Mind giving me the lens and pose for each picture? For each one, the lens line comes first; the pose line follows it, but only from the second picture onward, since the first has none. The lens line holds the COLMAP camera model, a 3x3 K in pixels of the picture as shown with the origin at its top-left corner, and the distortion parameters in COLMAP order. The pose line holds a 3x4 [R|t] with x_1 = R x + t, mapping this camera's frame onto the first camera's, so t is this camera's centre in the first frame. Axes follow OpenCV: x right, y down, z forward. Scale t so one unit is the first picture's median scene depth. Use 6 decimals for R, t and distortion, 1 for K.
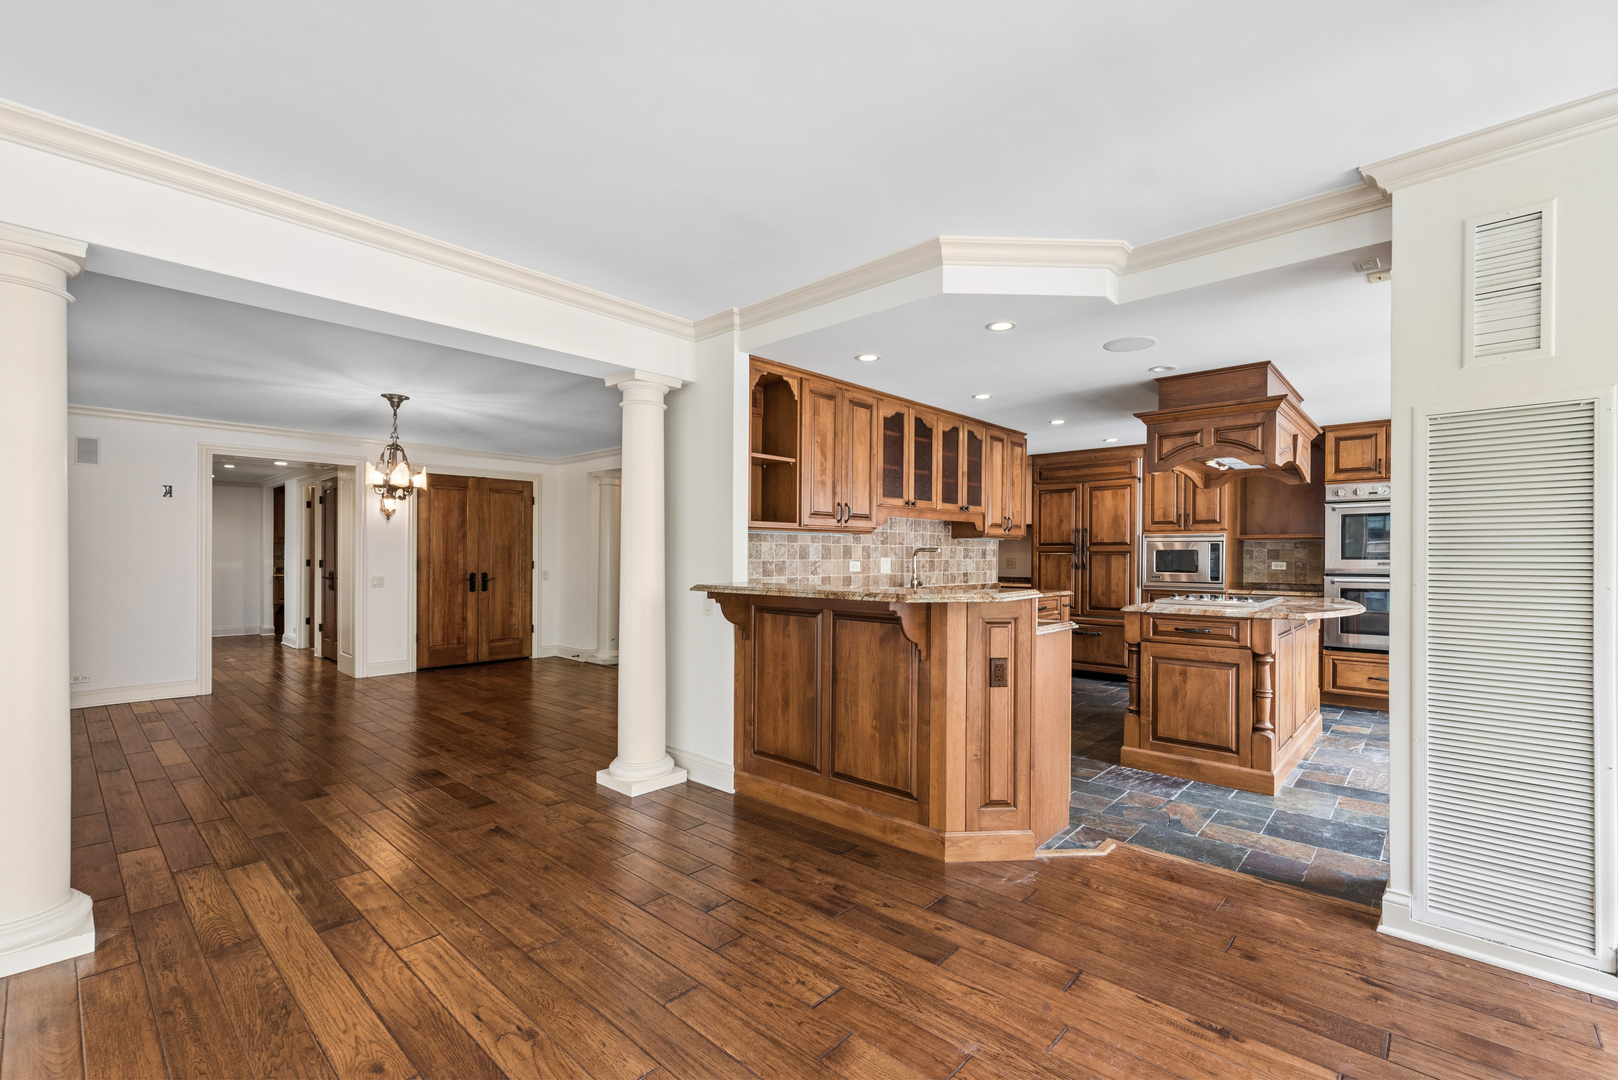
lens RADIAL K [[703.3, 0, 820.9], [0, 703.3, 554.0], [0, 0, 1]] dist [0.005753, -0.001264]
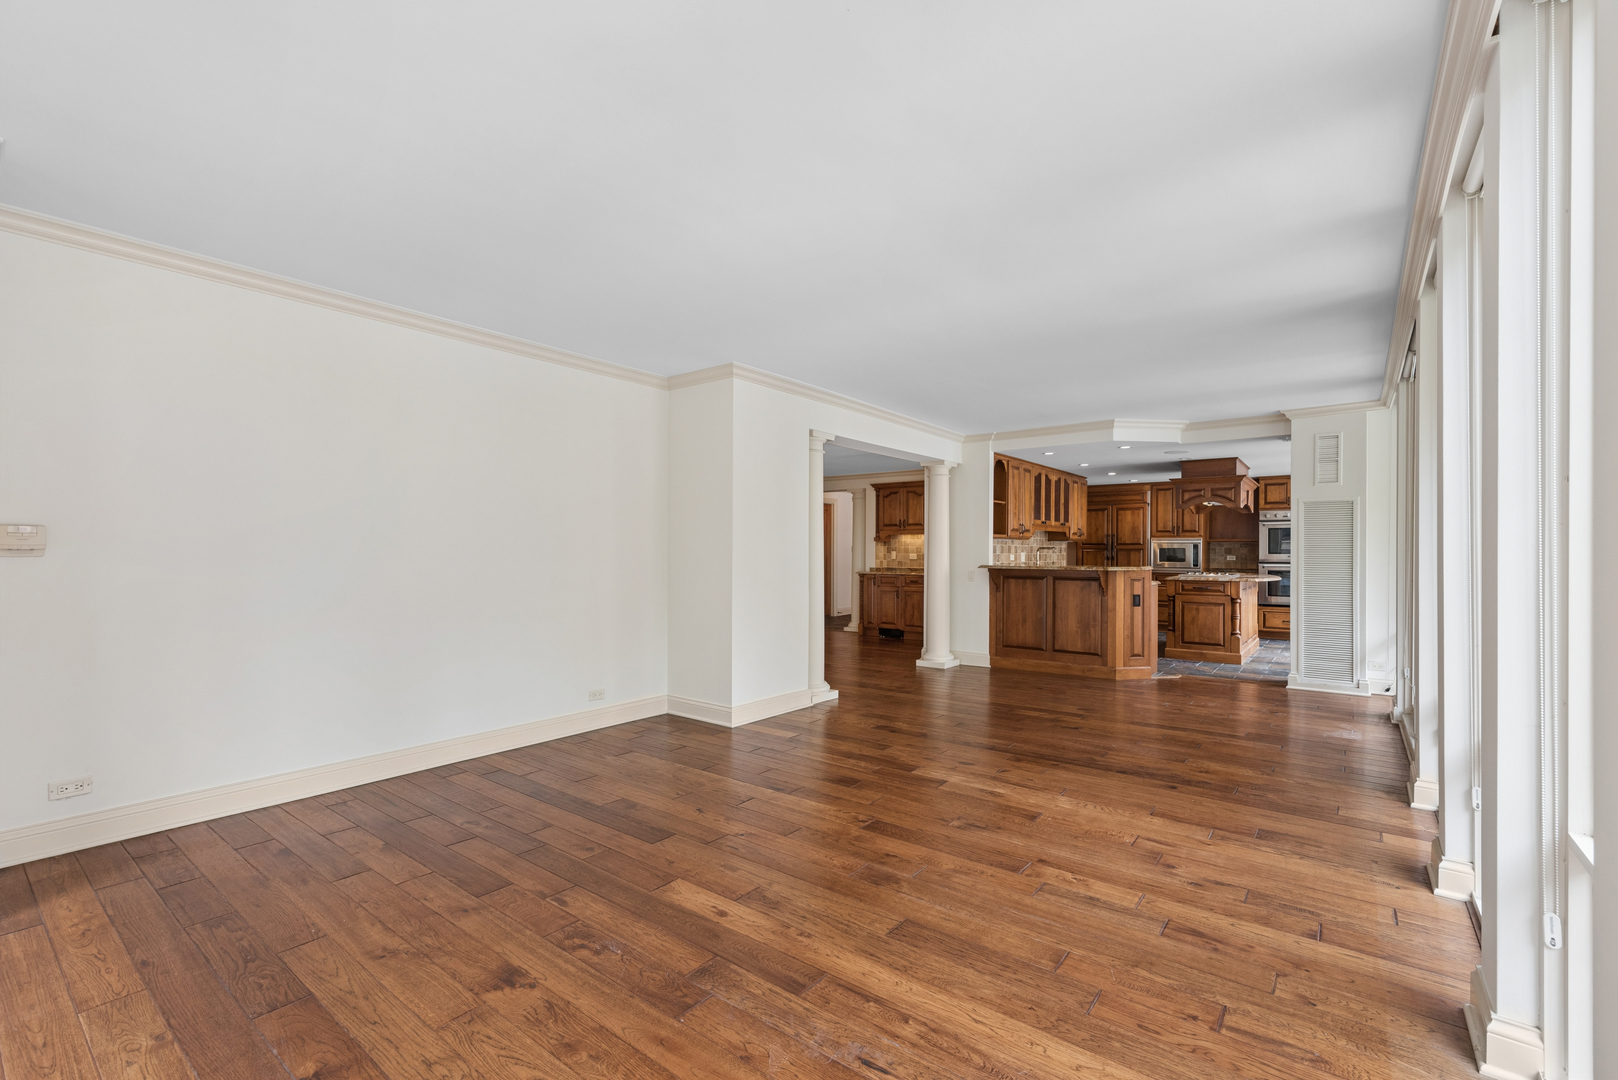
lens RADIAL K [[703.3, 0, 823.0], [0, 703.3, 547.1], [0, 0, 1]] dist [0.005753, -0.001264]
pose [[0.996514, 0.002207, 0.083391, -0.533468], [-0.001929, 0.999992, -0.003421, -0.001428], [-0.083398, 0.003249, 0.996511, -0.683176]]
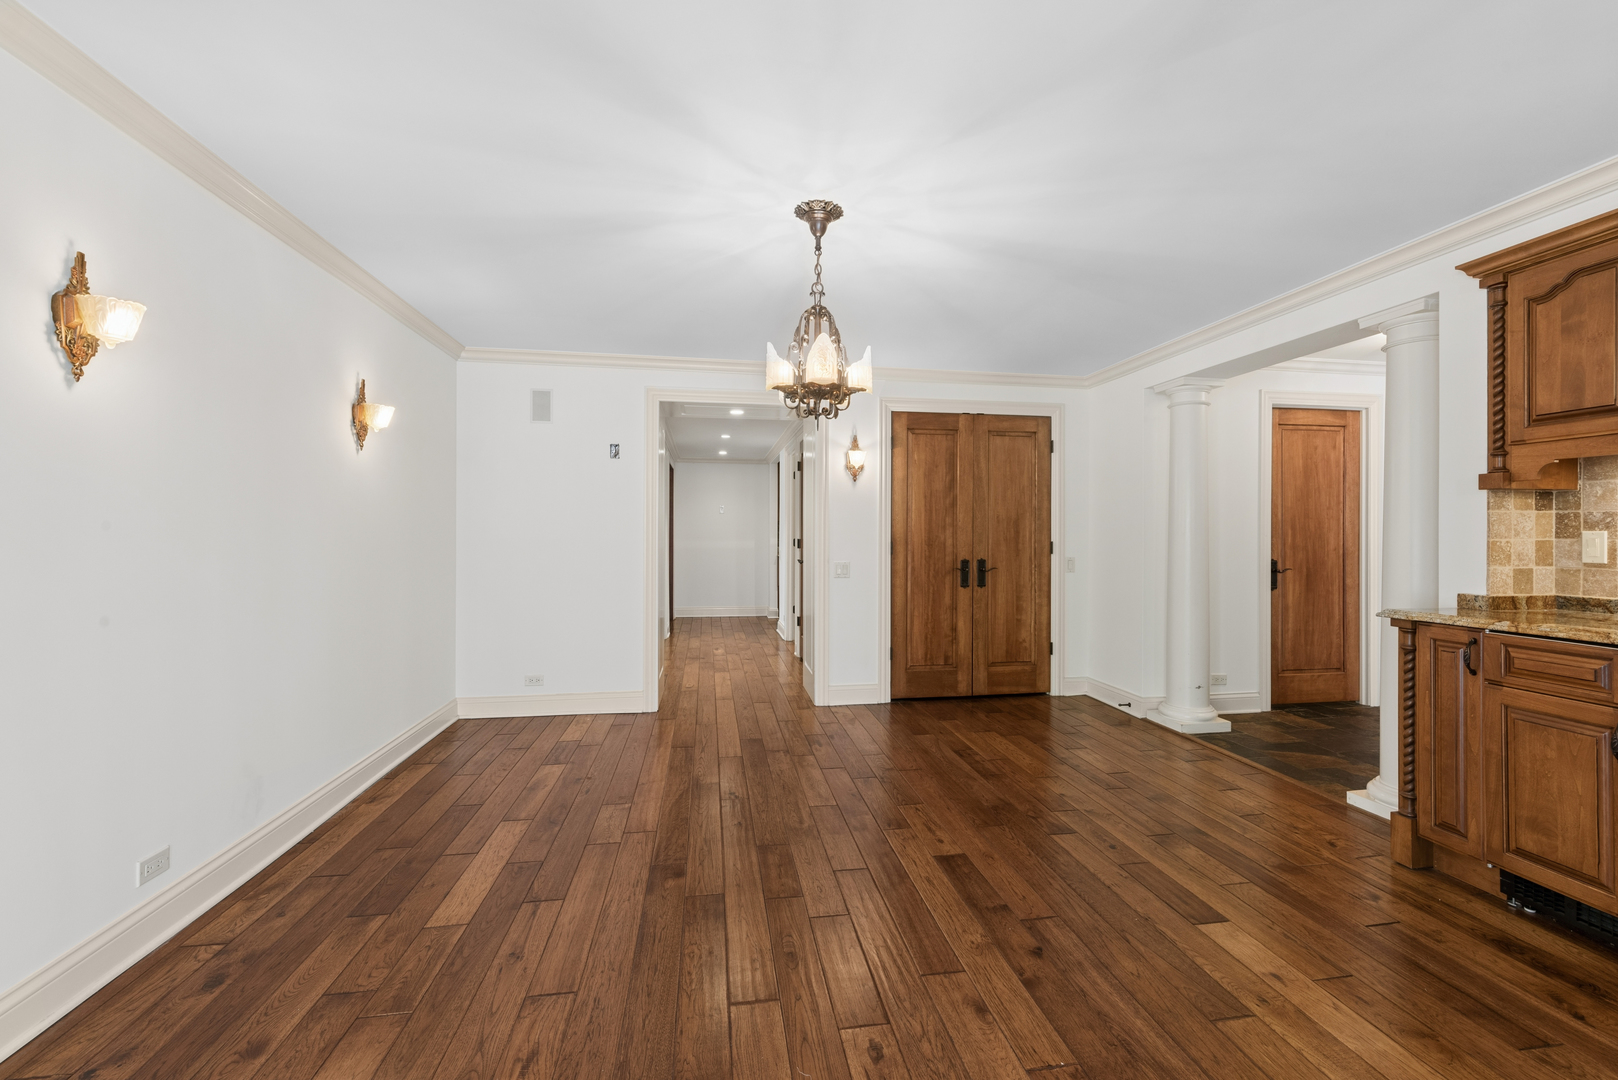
lens RADIAL K [[703.3, 0, 846.7], [0, 703.3, 533.9], [0, 0, 1]] dist [0.005753, -0.001264]
pose [[0.805527, -0.001138, -0.592557, -0.290707], [0.000355, 0.999999, -0.001437, 0.006195], [0.592558, 0.000947, 0.805527, 0.607023]]
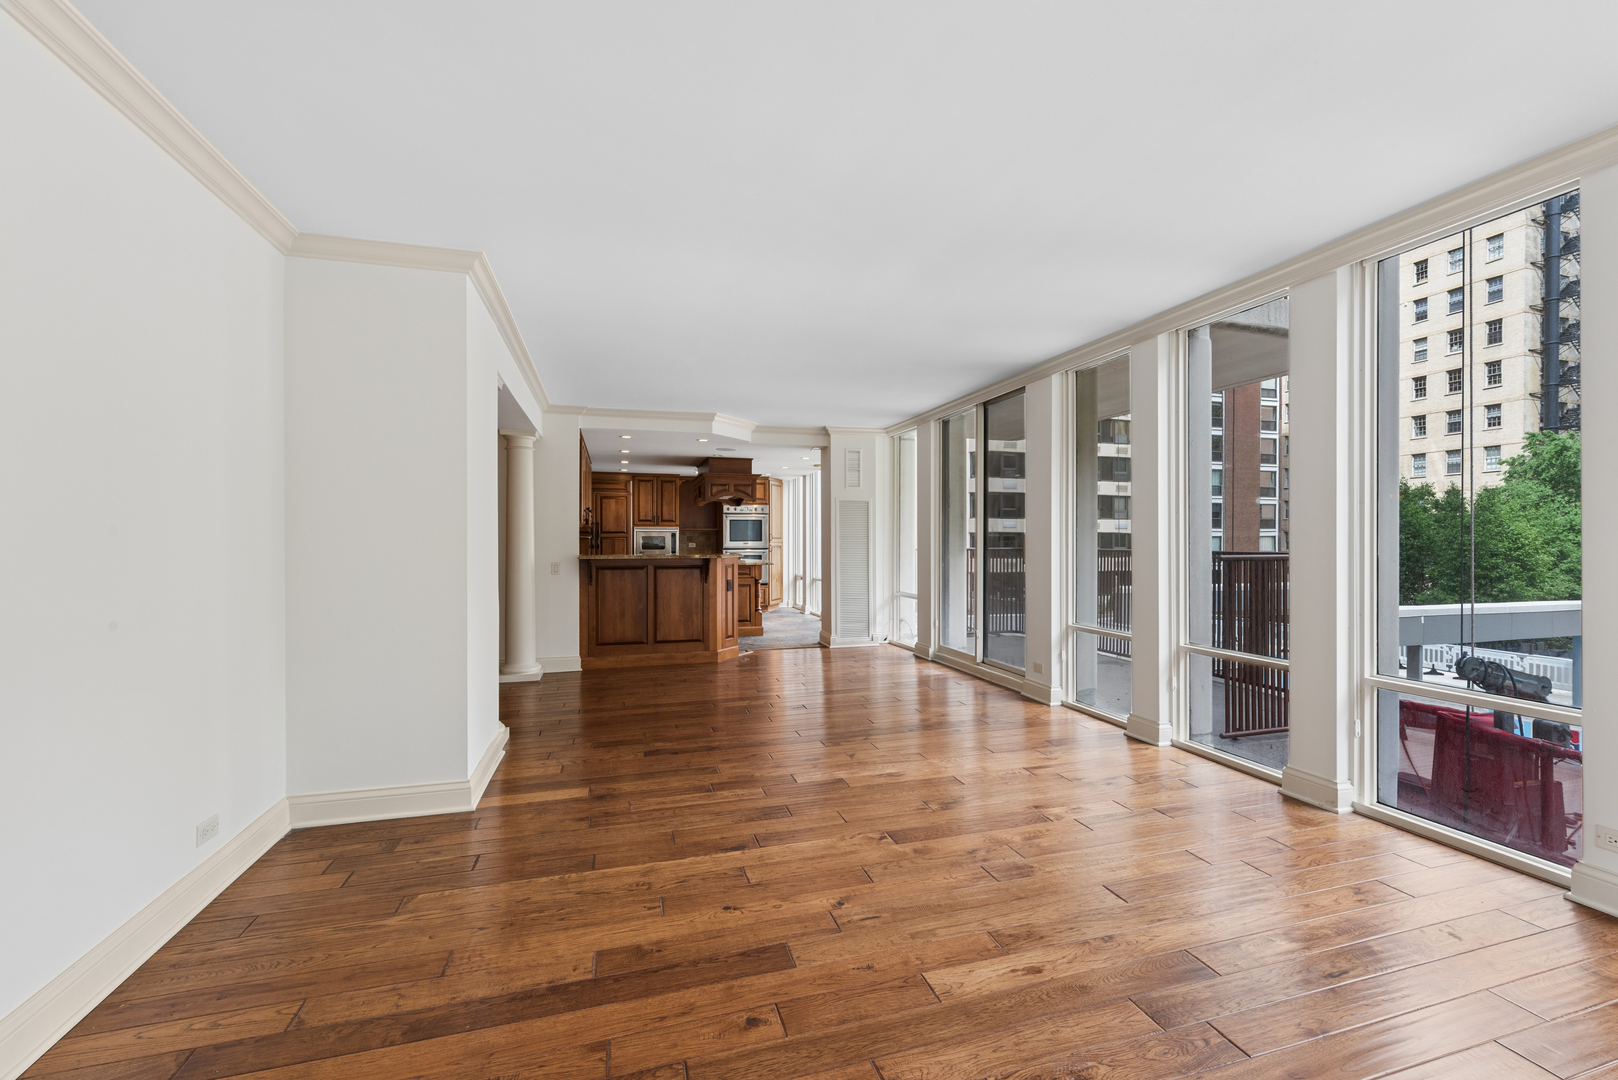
lens RADIAL K [[703.3, 0, 845.5], [0, 703.3, 540.7], [0, 0, 1]] dist [0.005753, -0.001264]
pose [[0.496491, -0.000512, 0.868042, -0.930657], [-0.002237, 0.999996, 0.001870, -0.000226], [-0.868039, -0.002871, 0.496488, -0.335532]]
